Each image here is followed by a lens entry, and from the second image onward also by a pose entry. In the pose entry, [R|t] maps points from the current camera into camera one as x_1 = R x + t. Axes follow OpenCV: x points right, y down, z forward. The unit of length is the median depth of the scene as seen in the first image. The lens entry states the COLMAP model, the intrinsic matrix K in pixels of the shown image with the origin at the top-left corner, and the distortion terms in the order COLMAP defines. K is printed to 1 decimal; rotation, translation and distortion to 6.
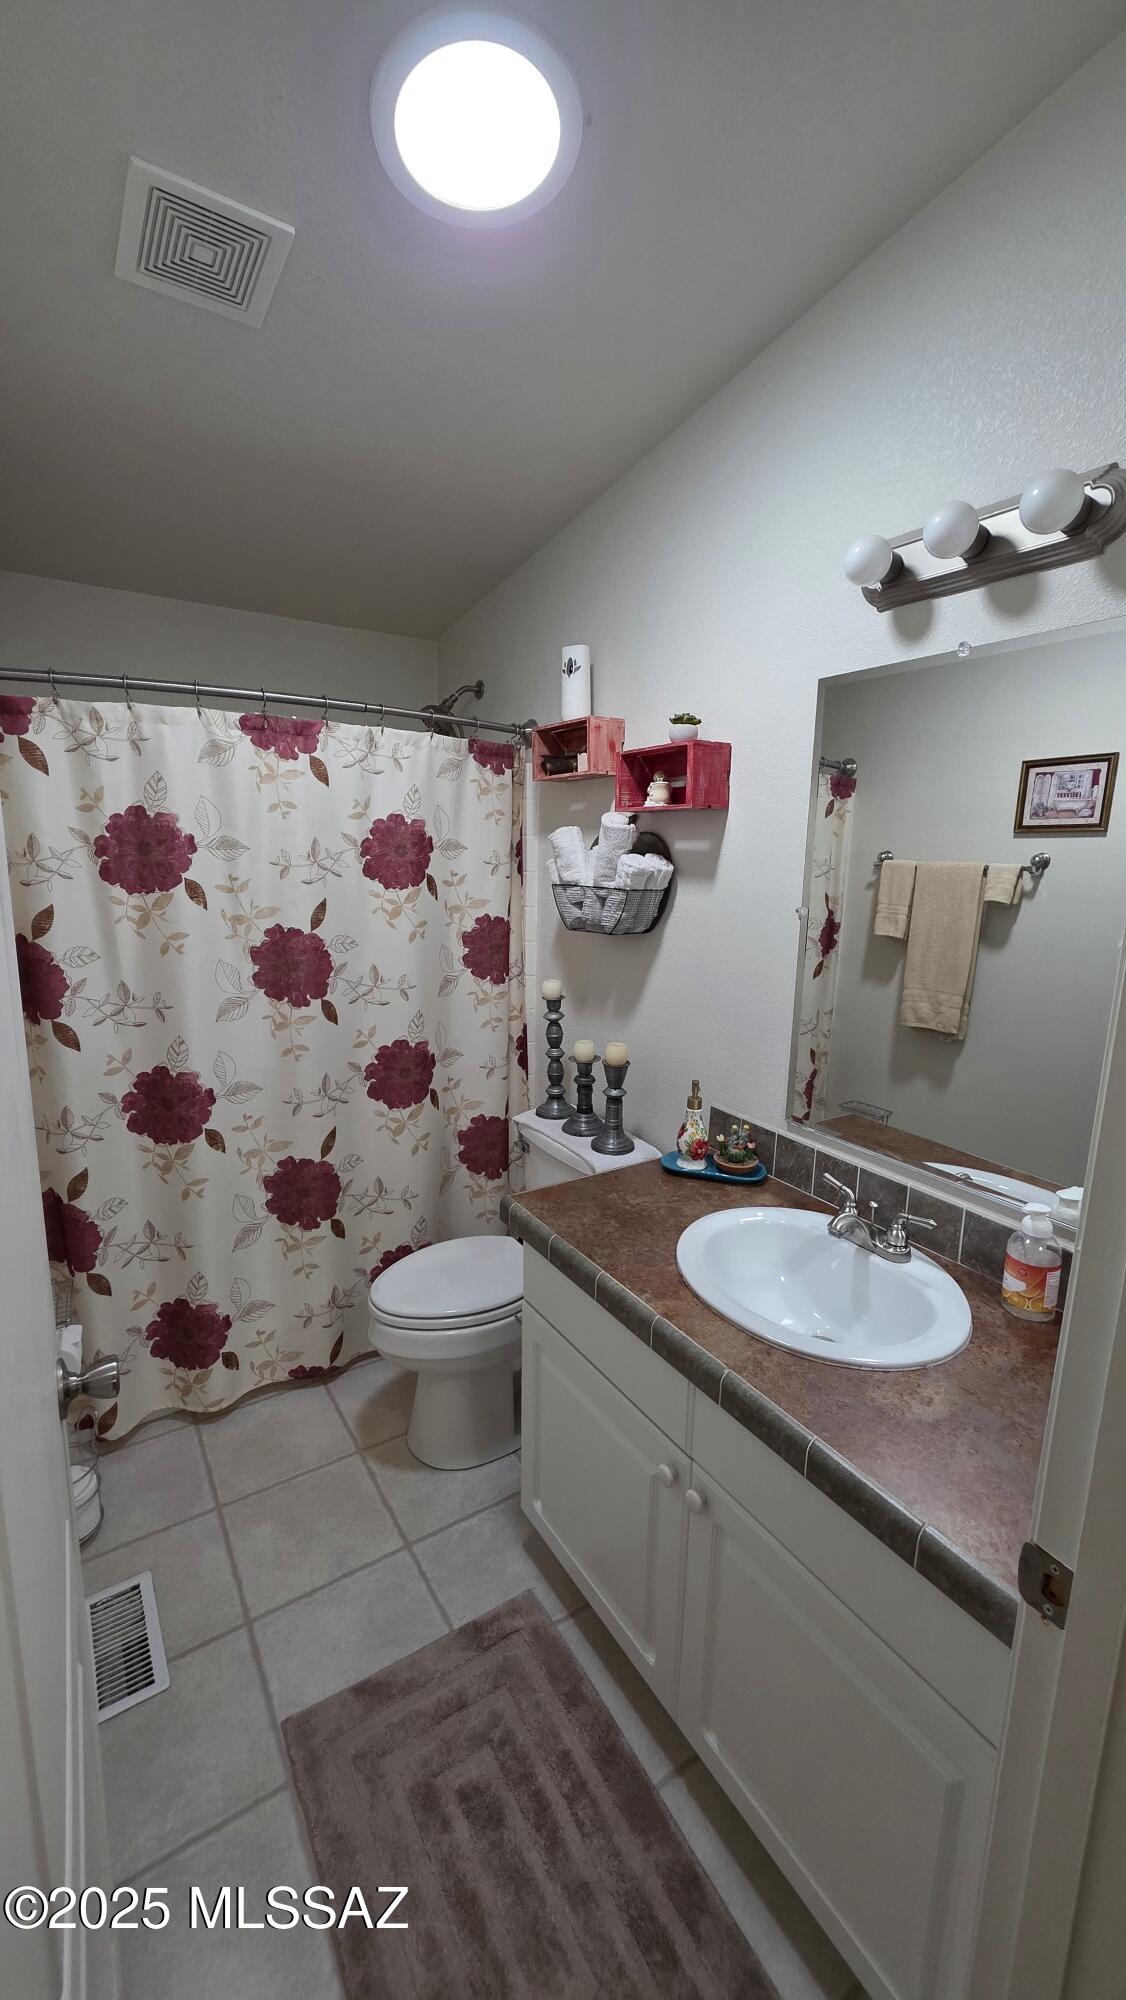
lens RADIAL K [[798.2, 0, 564.1], [0, 798.2, 999.9], [0, 0, 1]] dist [0.001506, 0.000599]
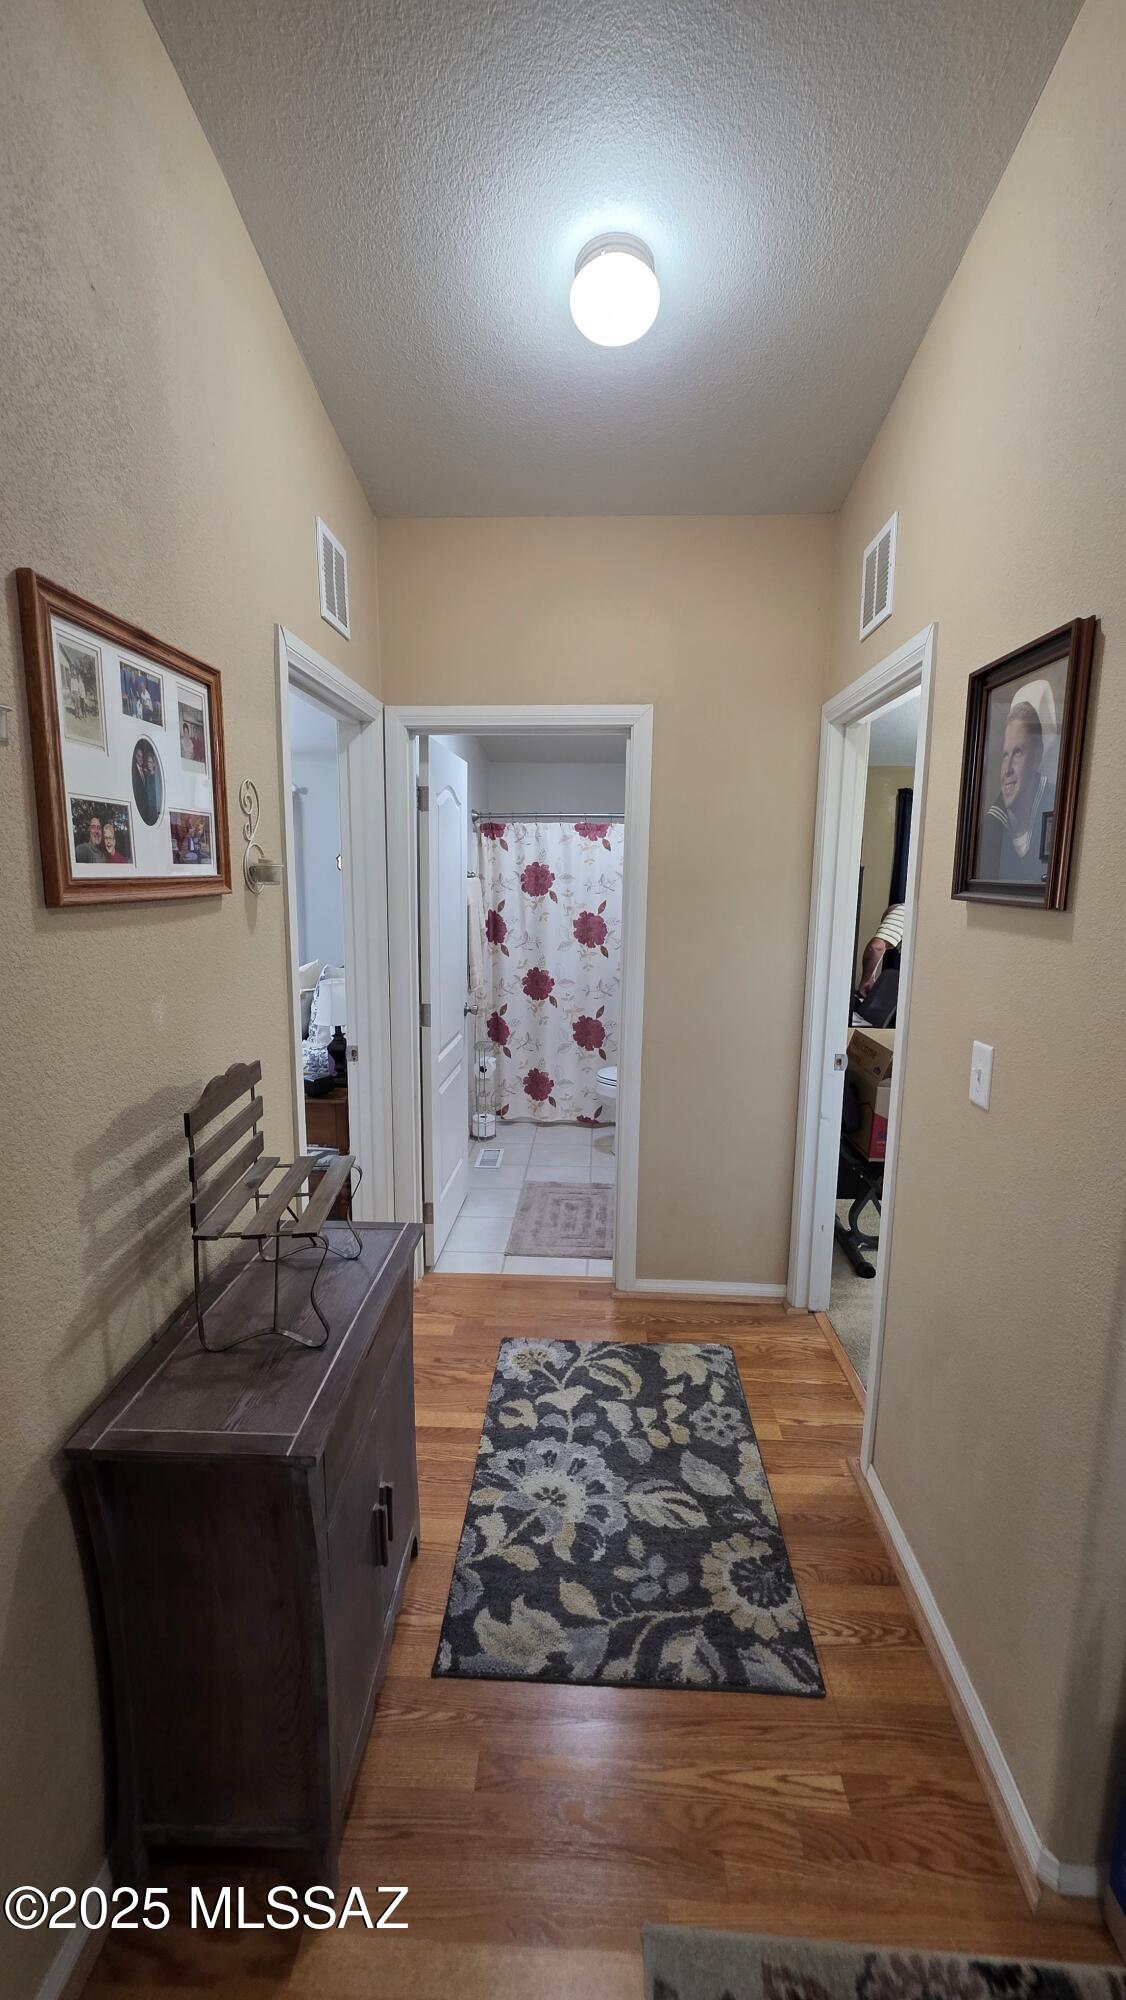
lens RADIAL K [[798.2, 0, 564.0], [0, 798.2, 996.7], [0, 0, 1]] dist [0.001506, 0.000599]
pose [[0.817718, 0.085319, -0.569261, 0.972696], [-0.105676, 0.994397, -0.002761, 0.172853], [0.565836, 0.062415, 0.822152, -0.964332]]
